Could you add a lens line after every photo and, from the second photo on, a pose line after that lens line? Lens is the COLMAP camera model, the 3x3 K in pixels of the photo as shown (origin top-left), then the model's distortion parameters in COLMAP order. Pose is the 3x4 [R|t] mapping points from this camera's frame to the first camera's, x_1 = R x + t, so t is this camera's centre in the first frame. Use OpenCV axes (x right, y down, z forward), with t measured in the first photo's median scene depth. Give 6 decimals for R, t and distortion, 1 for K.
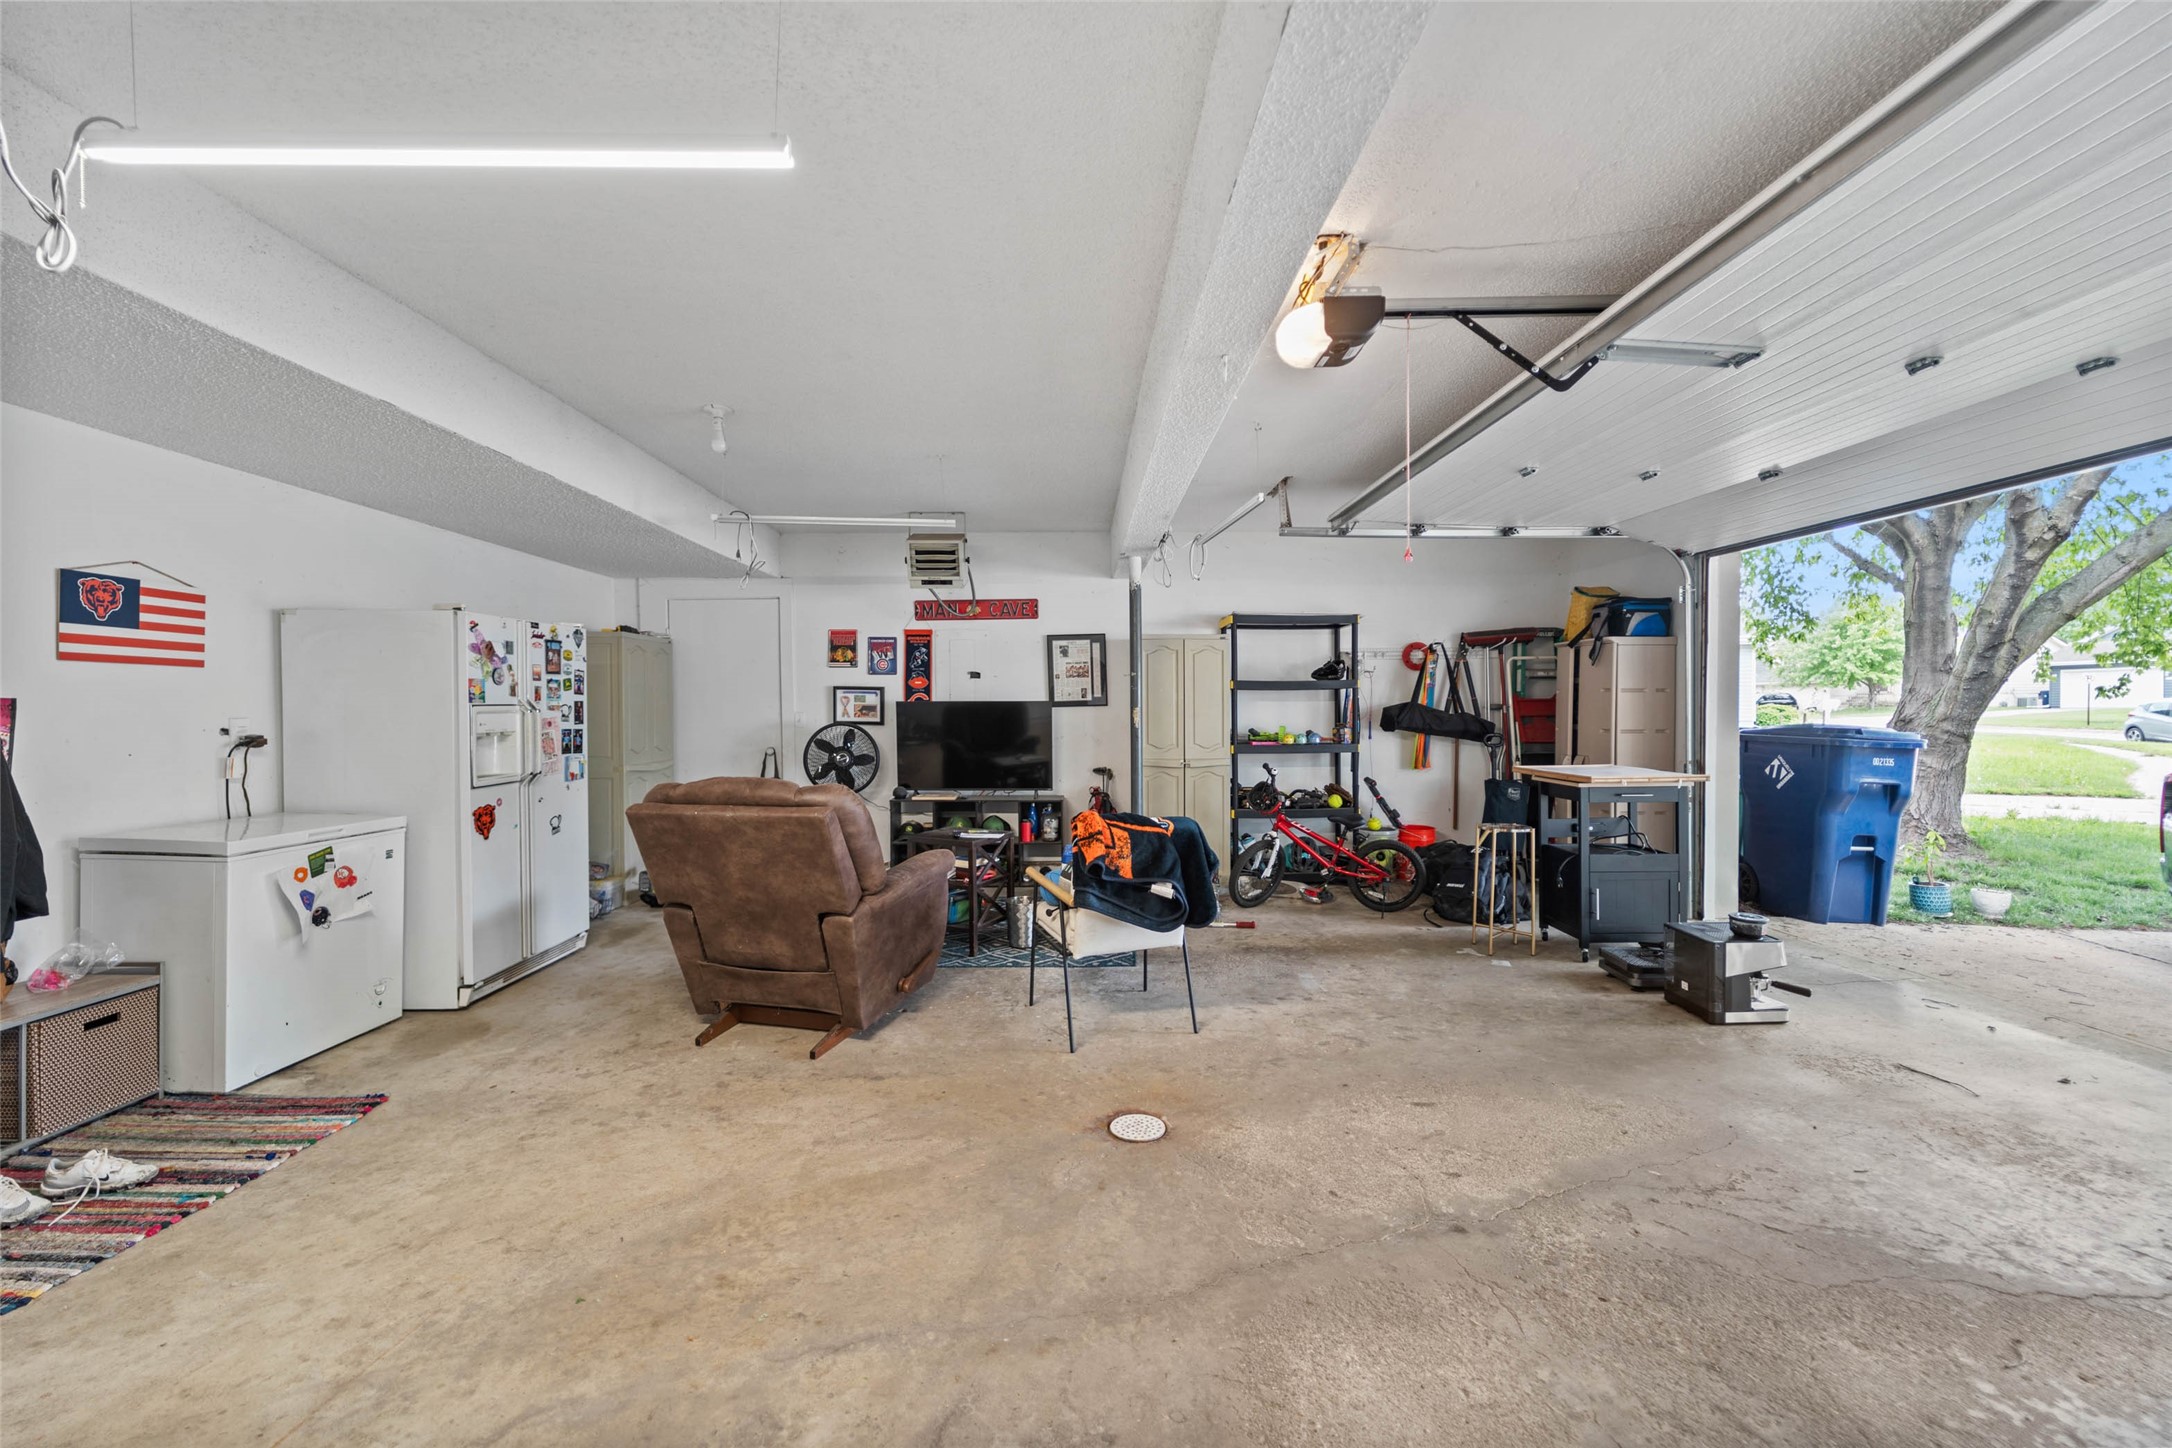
lens RADIAL K [[875.8, 0, 1088.6], [0, 875.8, 717.0], [0, 0, 1]] dist [0.004339, -0.002496]
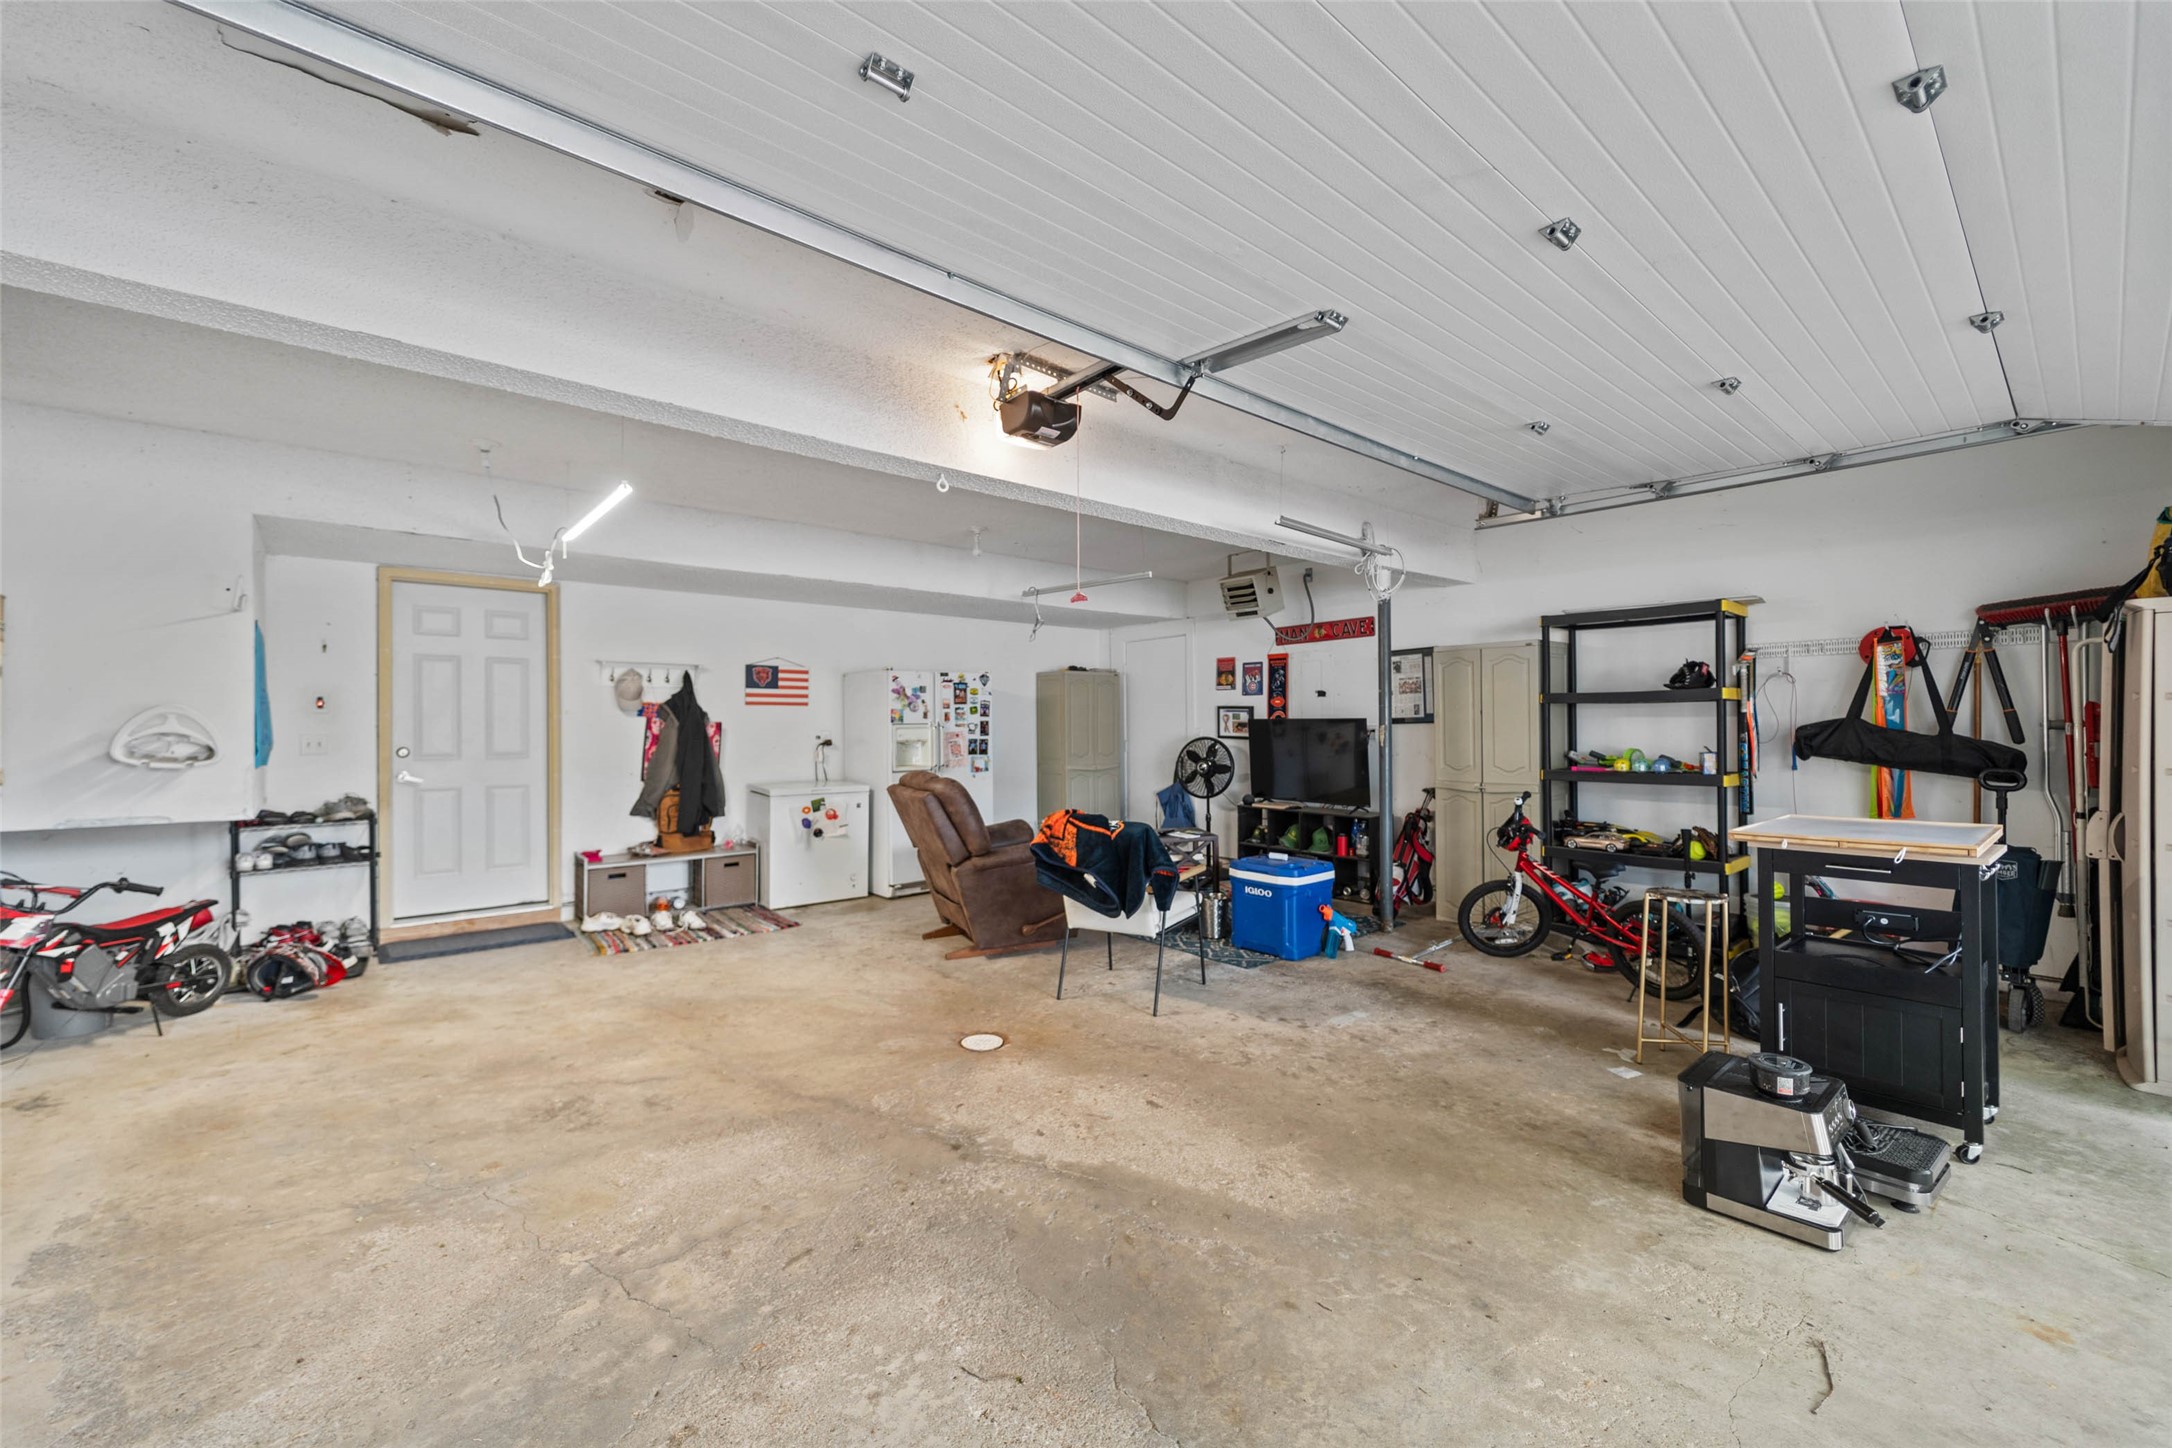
lens RADIAL K [[875.8, 0, 1089.3], [0, 875.8, 723.1], [0, 0, 1]] dist [0.004339, -0.002496]
pose [[0.633061, 0.000810, -0.774101, 0.751347], [-0.006076, 0.999974, -0.003923, -0.009529], [0.774078, 0.007186, 0.633050, 0.172713]]
